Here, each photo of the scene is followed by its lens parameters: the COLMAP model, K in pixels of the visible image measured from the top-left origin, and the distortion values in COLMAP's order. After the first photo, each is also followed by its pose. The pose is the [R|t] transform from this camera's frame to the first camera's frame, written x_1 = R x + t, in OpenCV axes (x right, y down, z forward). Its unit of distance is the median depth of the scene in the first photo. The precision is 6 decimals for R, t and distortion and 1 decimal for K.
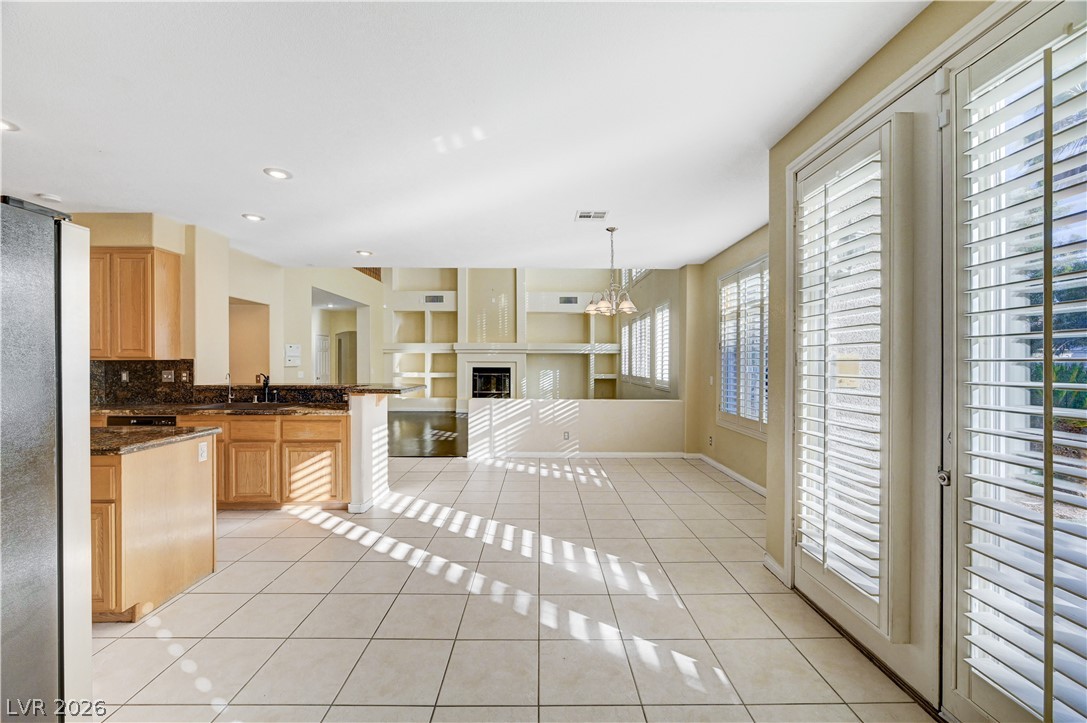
lens RADIAL K [[437.8, 0, 543.0], [0, 437.8, 362.7], [0, 0, 1]] dist [0.000859, 0.000075]
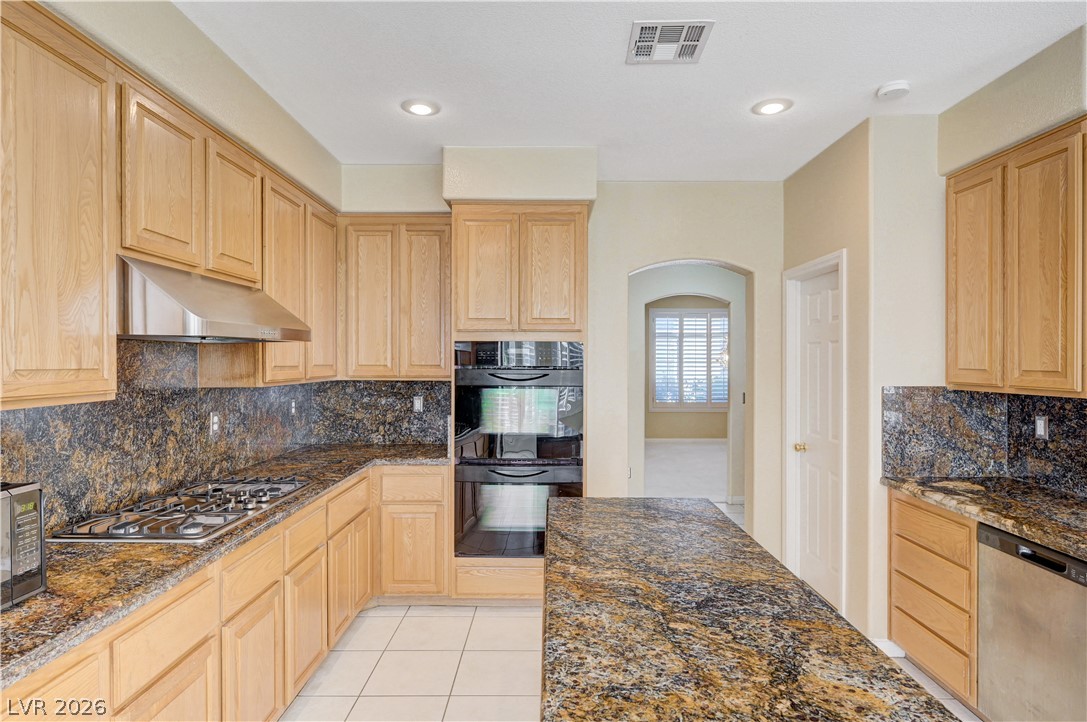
lens RADIAL K [[587.0, 0, 548.3], [0, 587.0, 362.3], [0, 0, 1]] dist [-0.000200, -0.000734]
pose [[-0.012107, 0.001590, -0.999925, -0.334749], [-0.005877, 0.999981, 0.001661, -0.035287], [0.999909, 0.005897, -0.012097, 0.493860]]
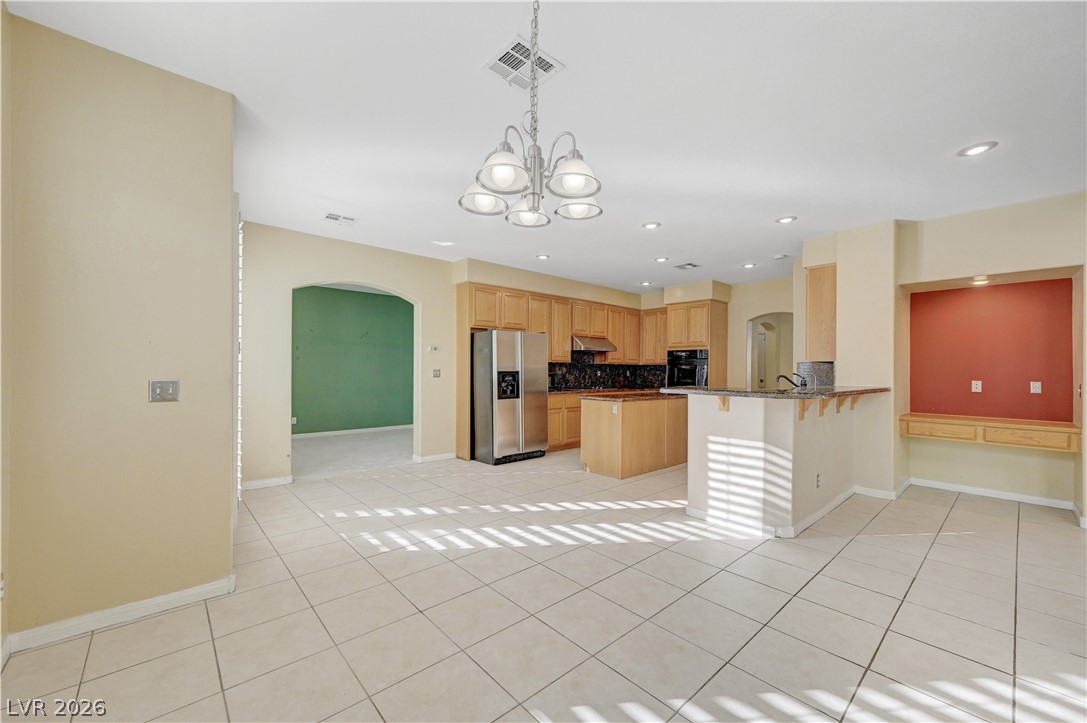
lens RADIAL K [[426.6, 0, 540.3], [0, 426.6, 366.0], [0, 0, 1]] dist [0.000439, -0.000055]
pose [[-0.751098, -0.012695, -0.660068, 0.401177], [-0.009287, 0.999919, -0.008663, 0.021728], [0.660125, -0.000377, -0.751155, 1.313767]]
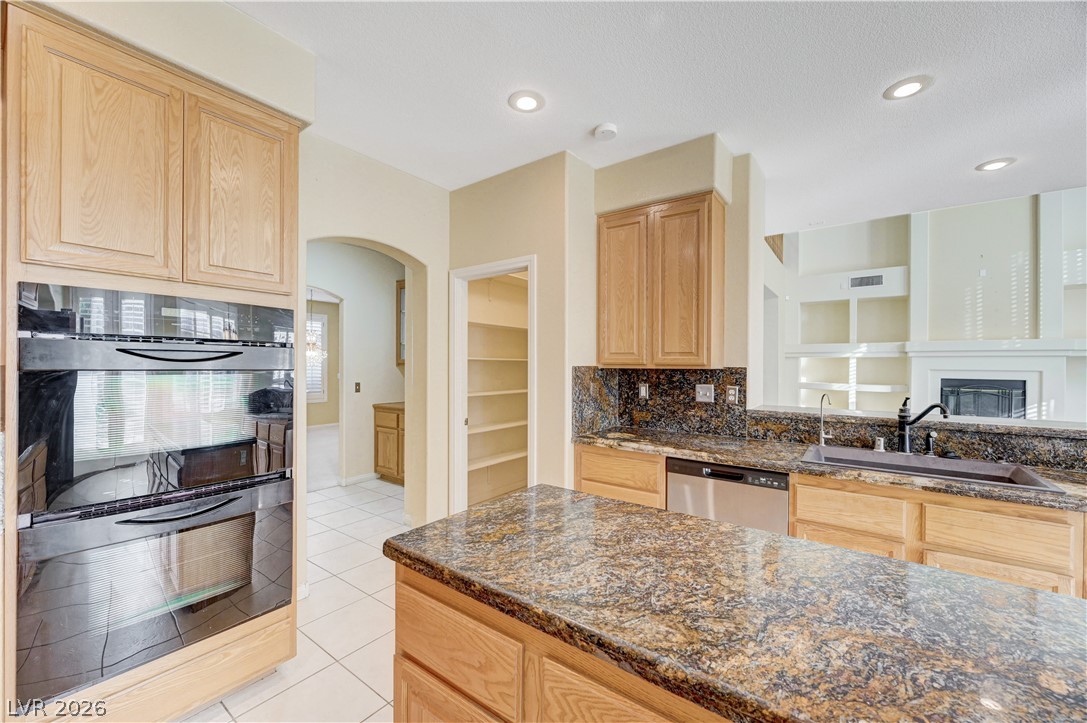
lens RADIAL K [[426.6, 0, 540.3], [0, 426.6, 366.0], [0, 0, 1]] dist [0.000439, -0.000055]
pose [[0.794672, 0.003819, -0.607027, -0.671855], [-0.006821, 0.999973, -0.002638, -0.006816], [0.607001, 0.006237, 0.794677, 0.344355]]
